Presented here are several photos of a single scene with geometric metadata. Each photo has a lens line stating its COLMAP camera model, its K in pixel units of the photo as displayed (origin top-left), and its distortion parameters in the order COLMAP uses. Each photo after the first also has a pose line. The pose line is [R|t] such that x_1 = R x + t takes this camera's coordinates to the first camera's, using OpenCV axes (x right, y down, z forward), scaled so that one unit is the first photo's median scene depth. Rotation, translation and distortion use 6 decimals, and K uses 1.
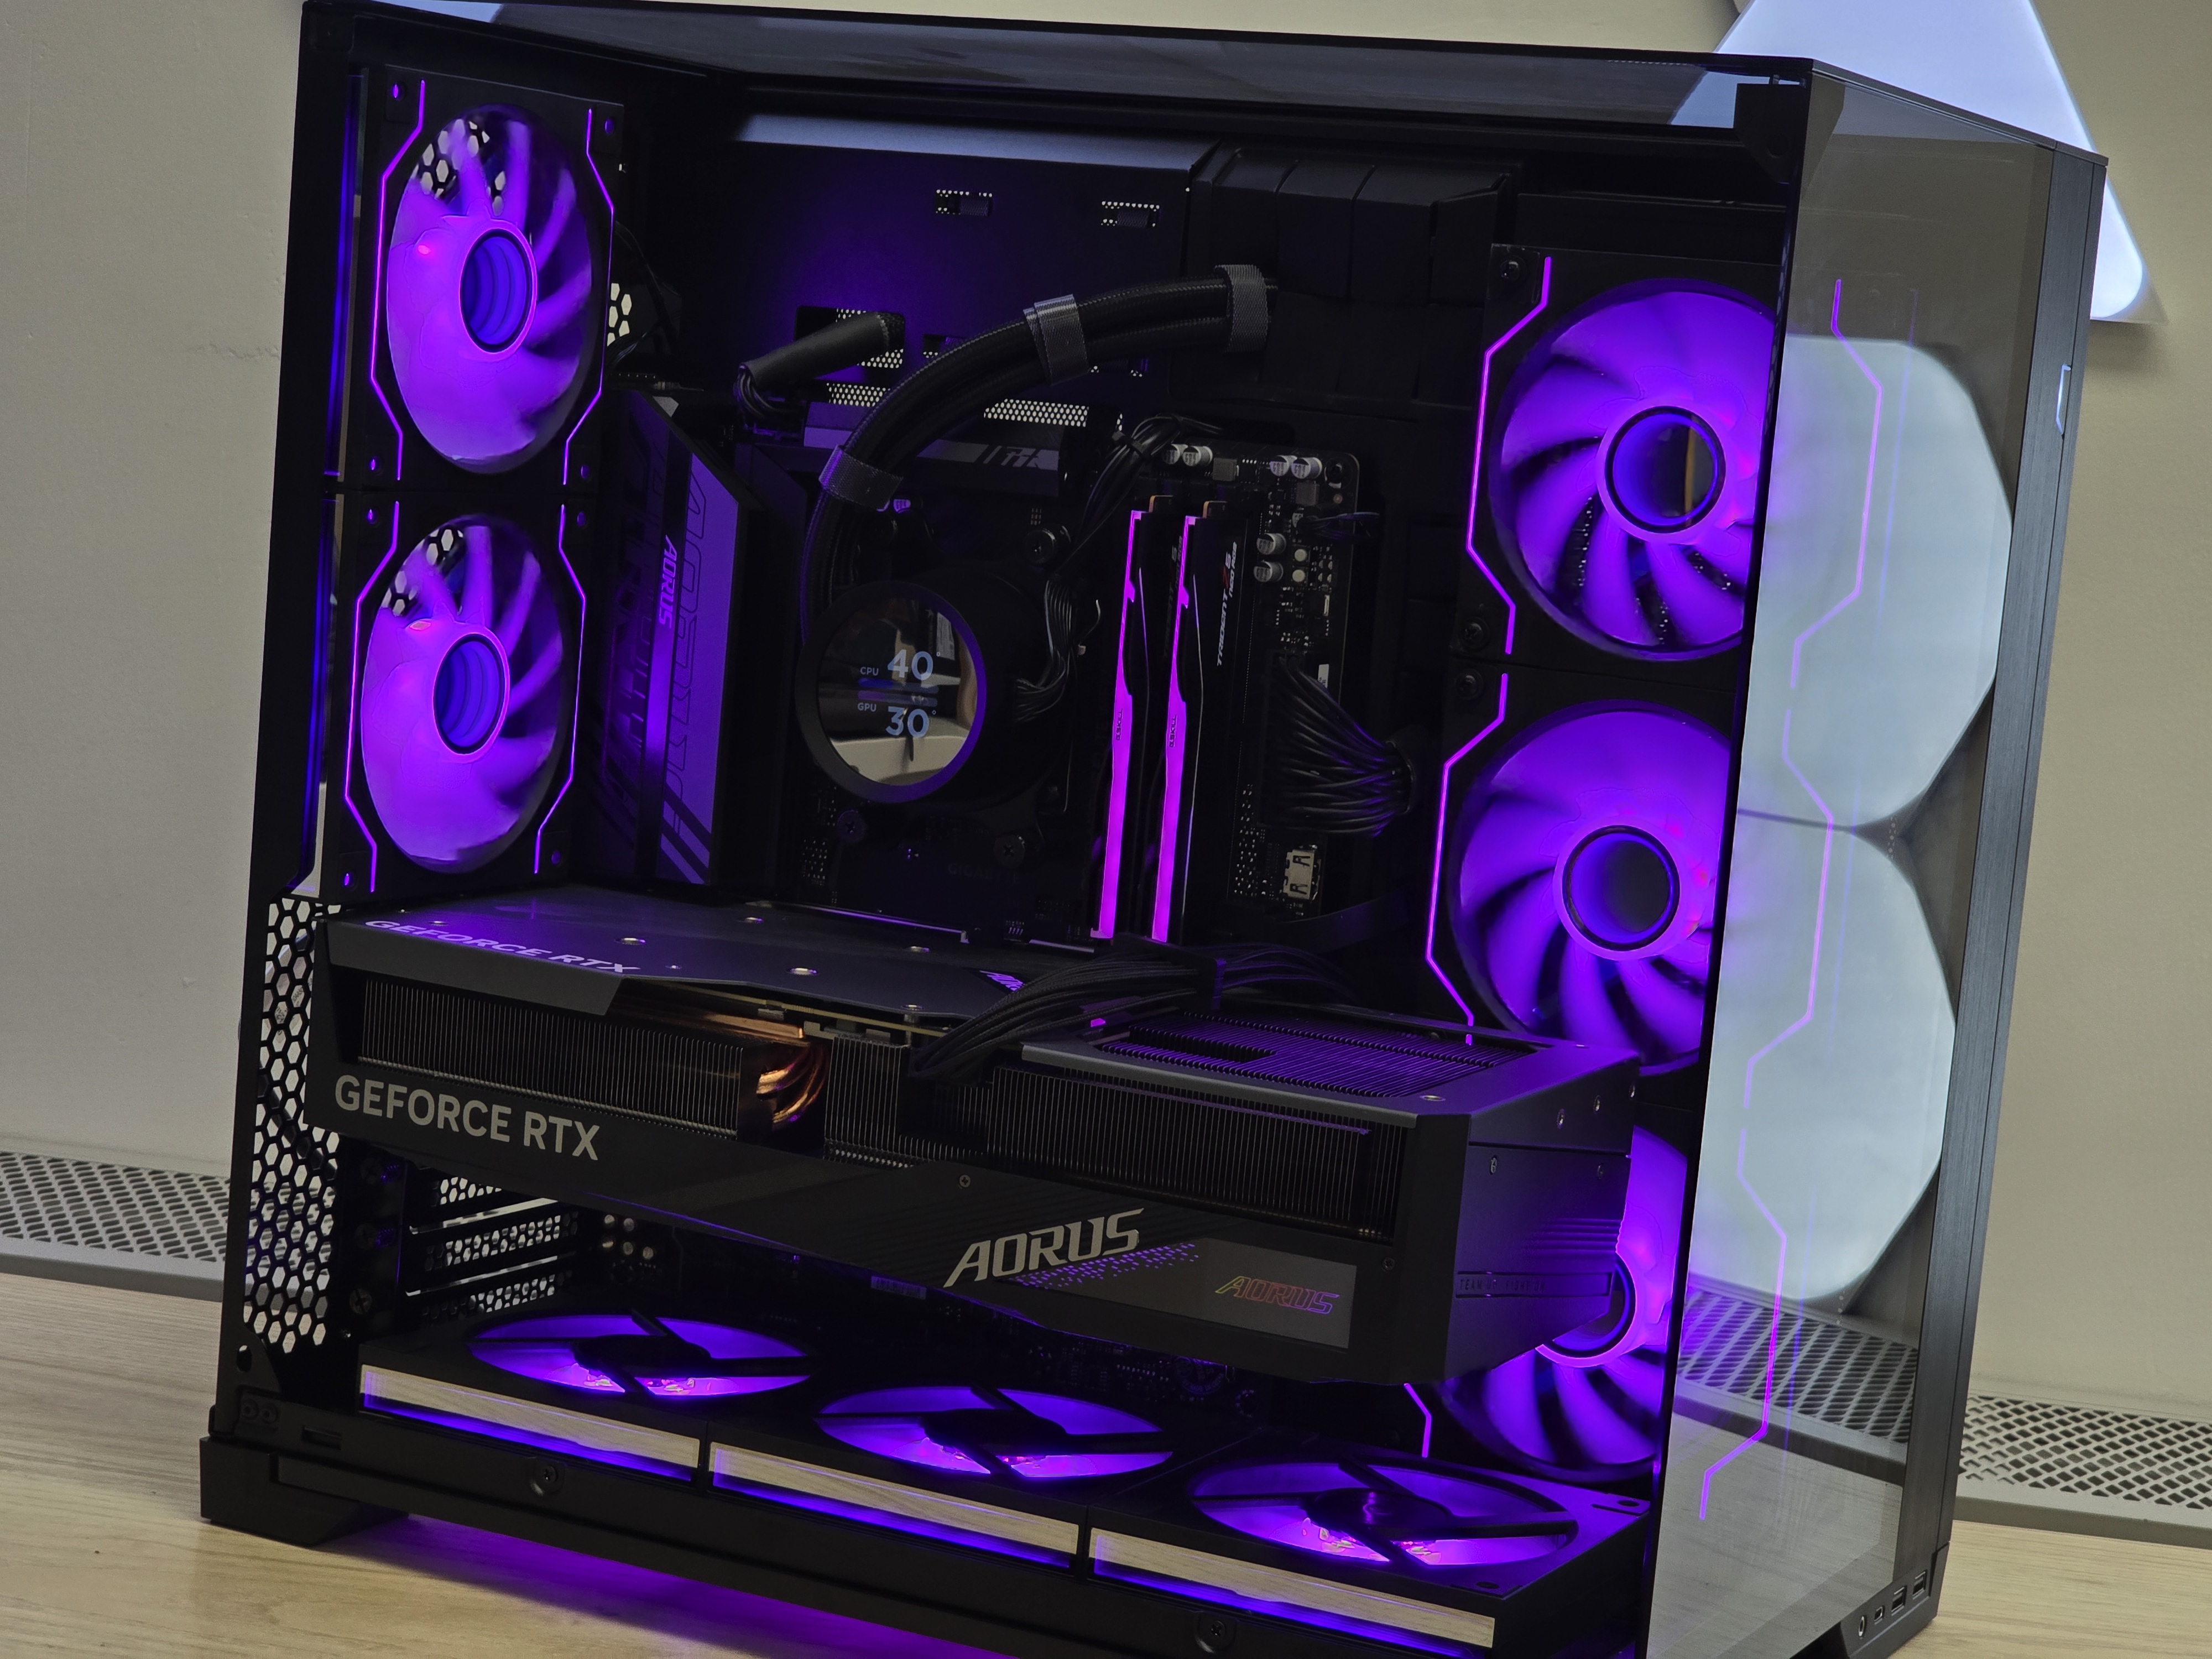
lens RADIAL K [[4339.8, 0, 1104.5], [0, 4339.8, 820.4], [0, 0, 1]] dist [0.053708, 0.000000]
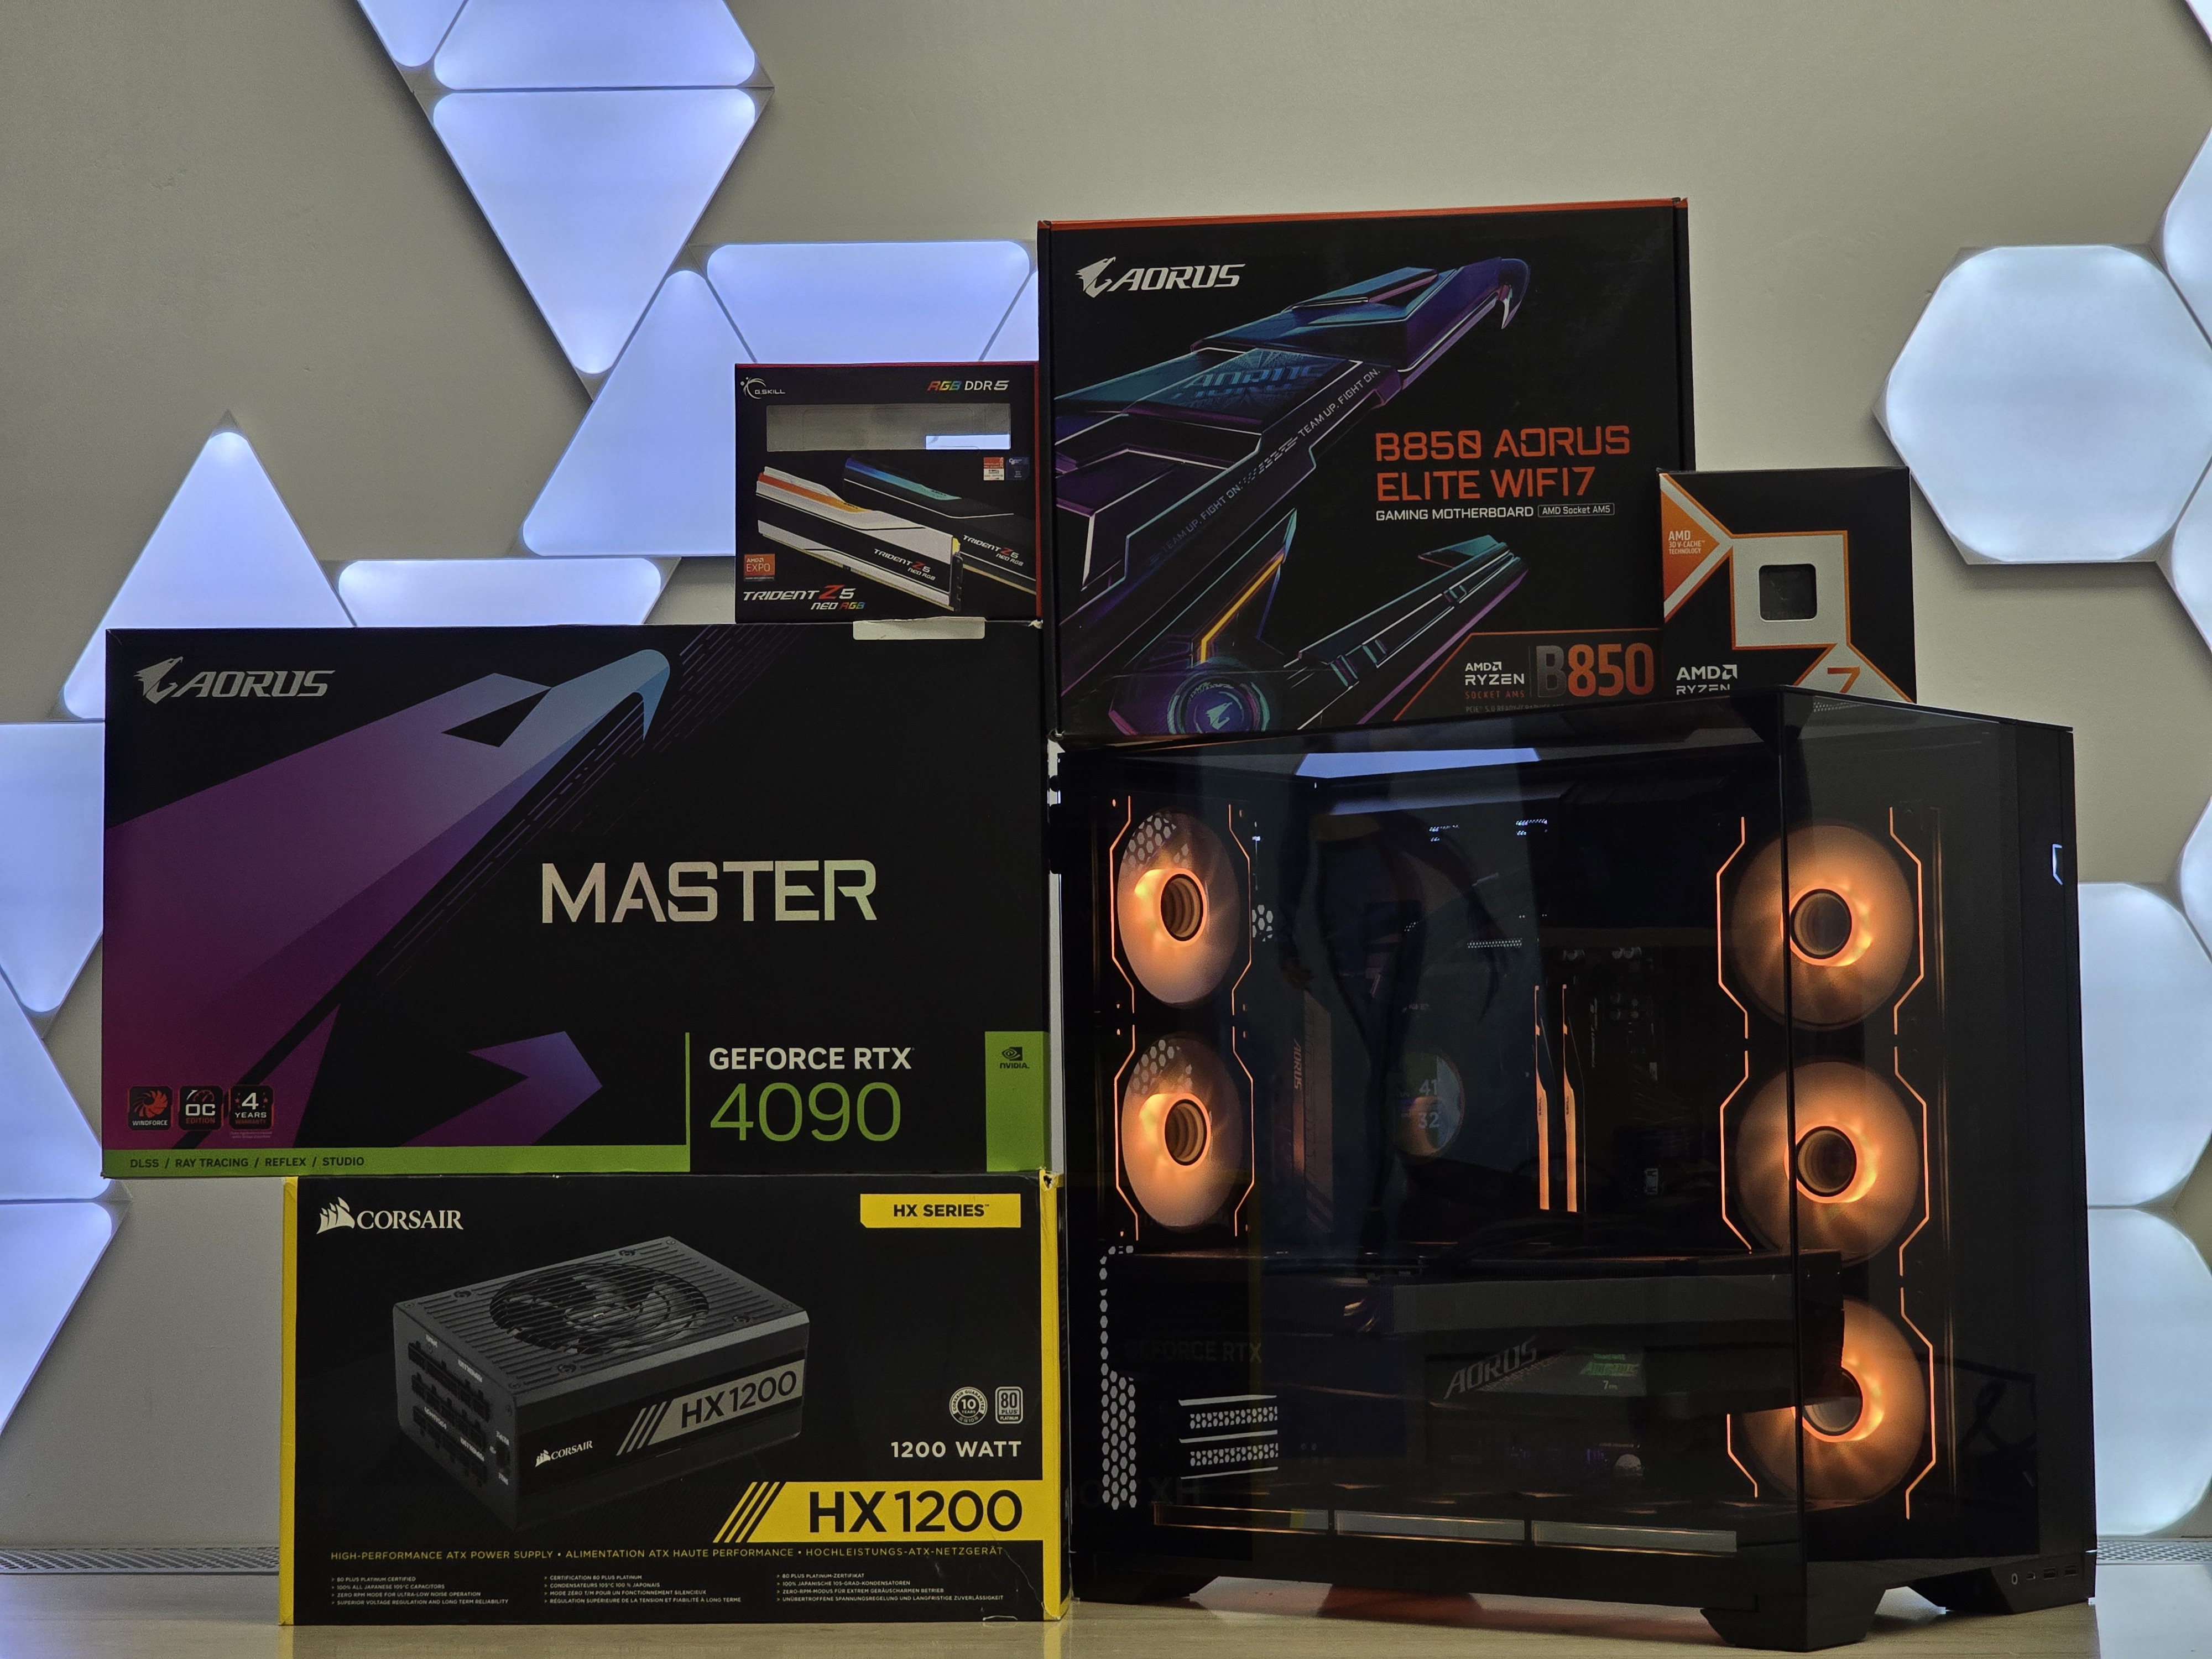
lens RADIAL K [[4339.8, 0, 1112.7], [0, 4339.8, 837.0], [0, 0, 1]] dist [0.053708, 0.000000]
pose [[0.969929, -0.113390, -0.215363, 0.227152], [0.070241, 0.977606, -0.198373, 0.209085], [0.233033, 0.177280, 0.956173, -0.752360]]
